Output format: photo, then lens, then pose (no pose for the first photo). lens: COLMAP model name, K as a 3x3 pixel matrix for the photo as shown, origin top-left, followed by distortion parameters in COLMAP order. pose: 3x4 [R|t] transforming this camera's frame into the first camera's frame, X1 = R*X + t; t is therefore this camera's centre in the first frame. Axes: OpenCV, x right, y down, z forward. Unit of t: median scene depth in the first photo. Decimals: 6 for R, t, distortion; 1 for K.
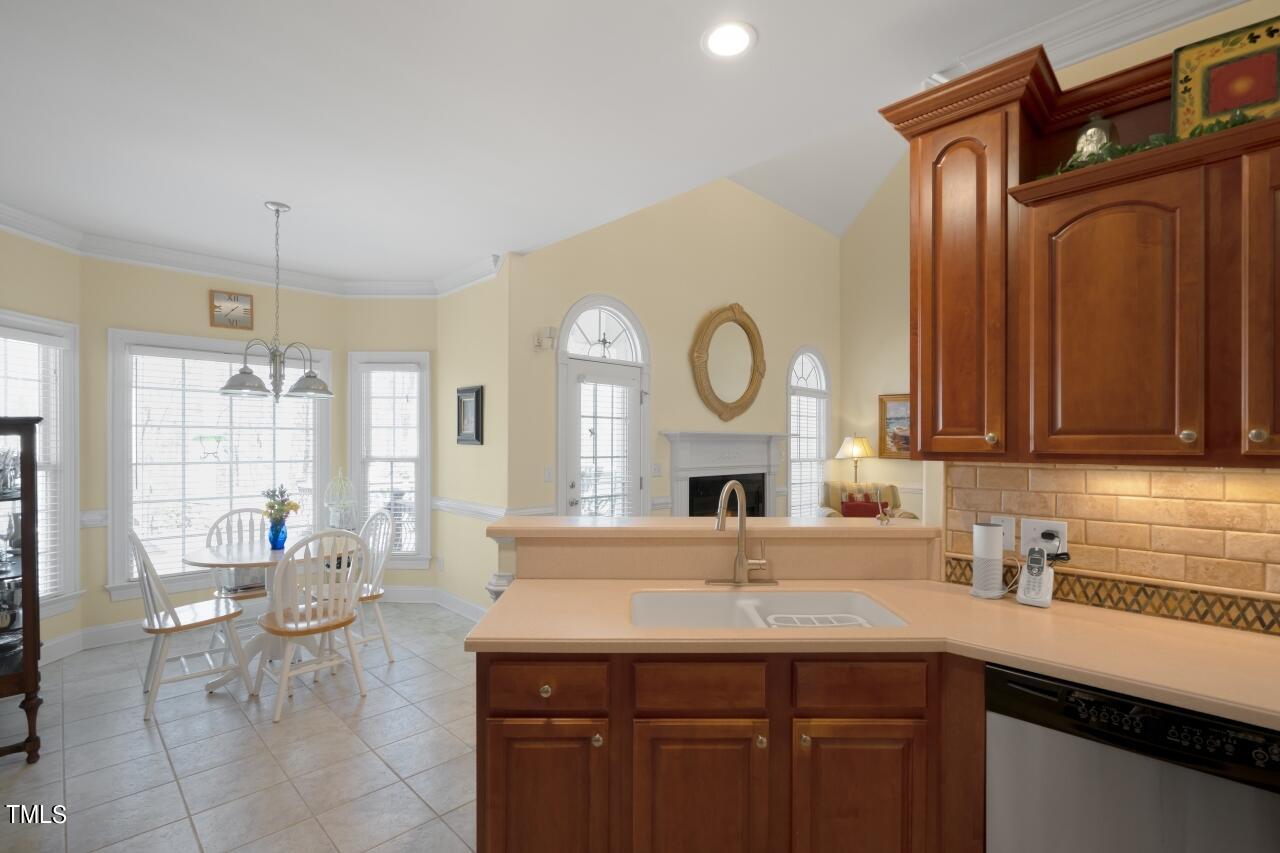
lens RADIAL K [[590.8, 0, 641.7], [0, 590.8, 443.0], [0, 0, 1]] dist [-0.000620, 0.000566]
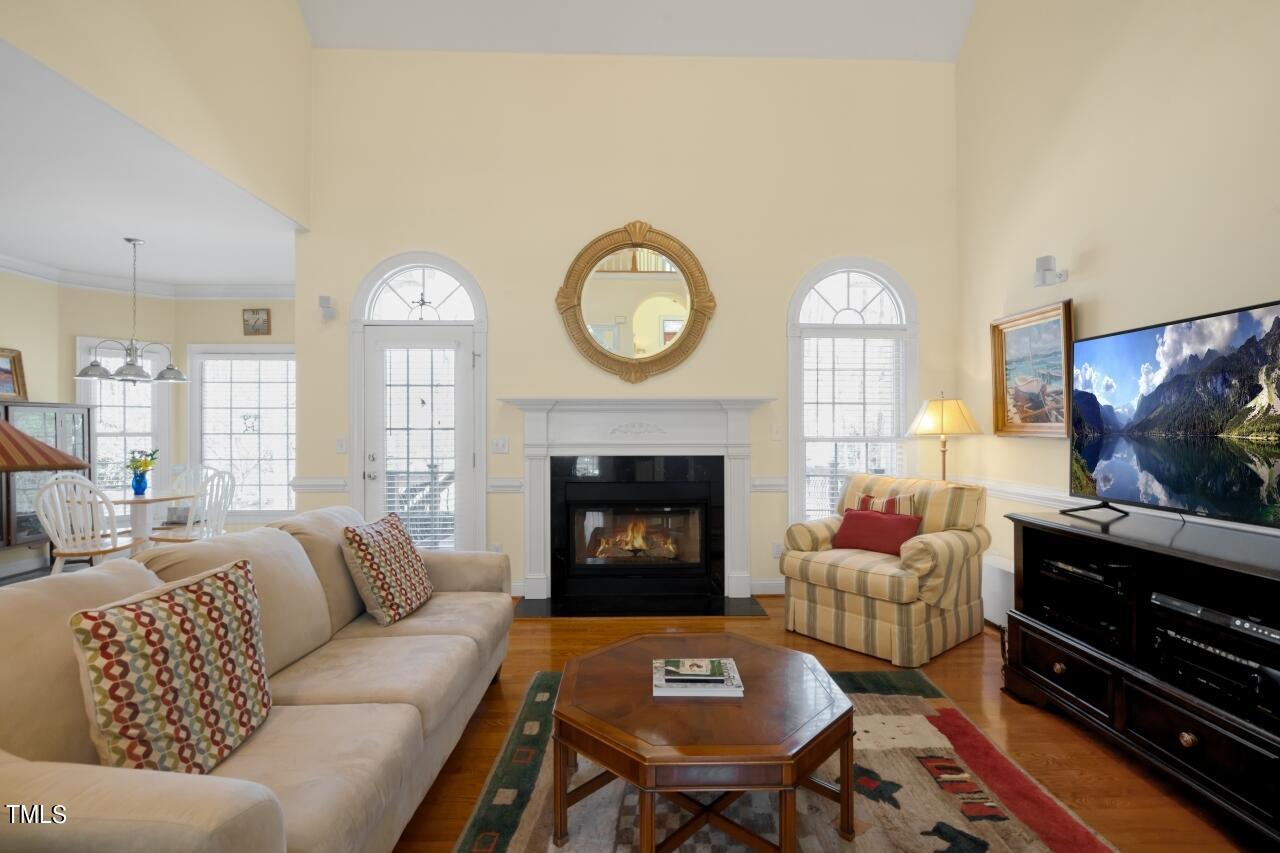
lens RADIAL K [[576.4, 0, 640.8], [0, 576.4, 427.8], [0, 0, 1]] dist [-0.003503, 0.001321]
pose [[0.724662, -0.007905, -0.689059, 0.972463], [0.004456, 0.999967, -0.006785, 0.036078], [0.689090, 0.001847, 0.724674, 0.727978]]
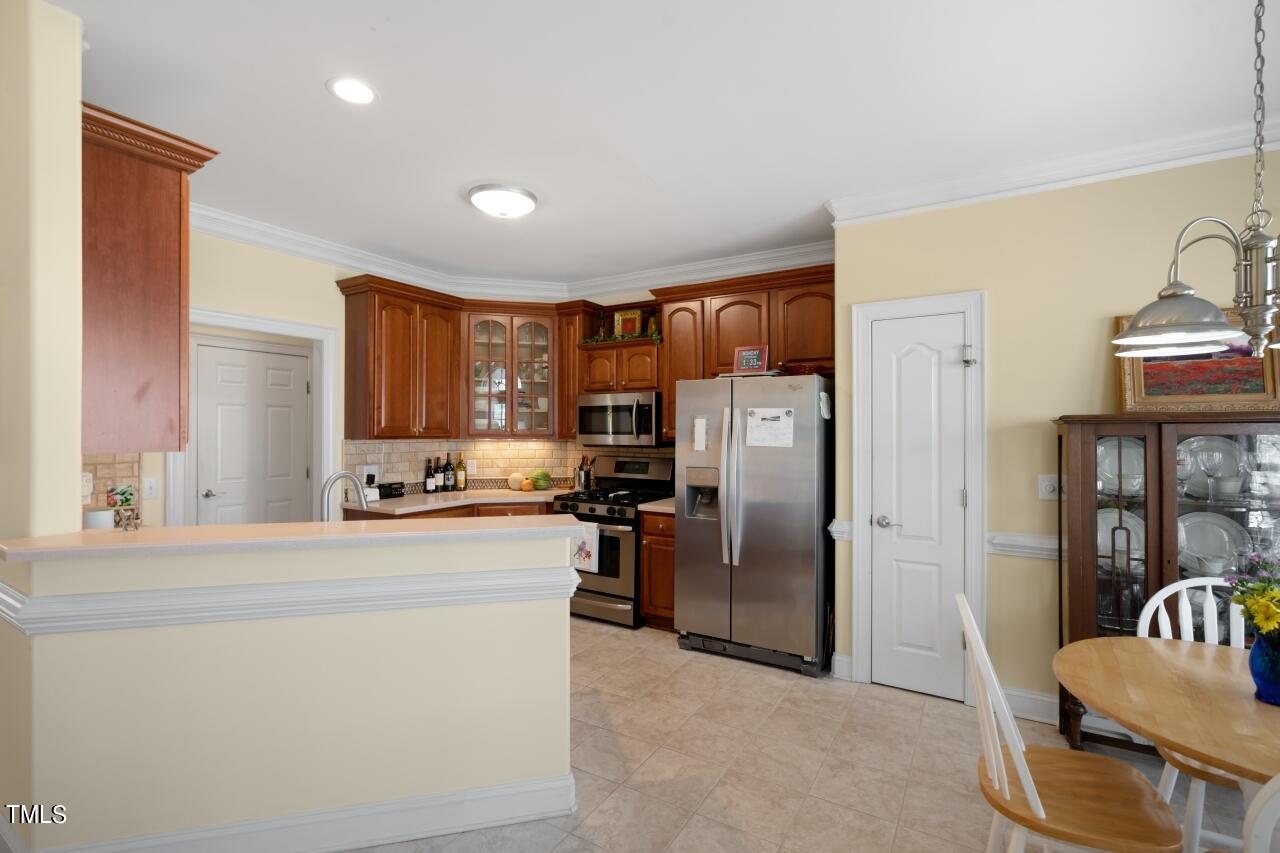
lens RADIAL K [[576.4, 0, 640.8], [0, 576.4, 427.8], [0, 0, 1]] dist [-0.003503, 0.001321]
pose [[-0.969680, -0.008134, -0.244241, -0.062252], [-0.007604, 0.999966, -0.003111, -0.009855], [0.244258, -0.001160, -0.969710, 1.121417]]
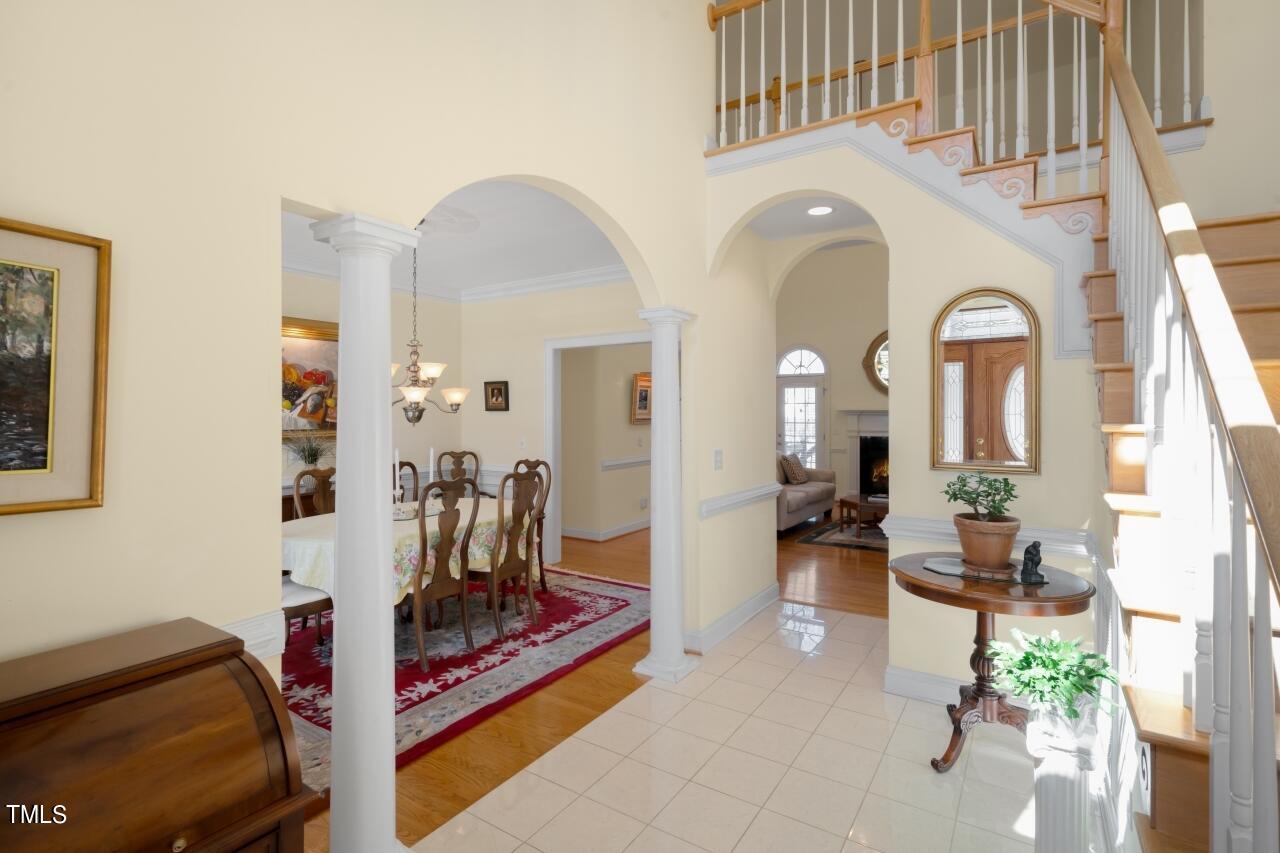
lens RADIAL K [[606.6, 0, 642.5], [0, 606.6, 412.4], [0, 0, 1]] dist [-0.001897, 0.000268]
pose [[0.218389, -0.004370, -0.975852, 2.266933], [0.000449, 0.999990, -0.004378, -0.003679], [0.975862, 0.000518, 0.218389, 0.025238]]
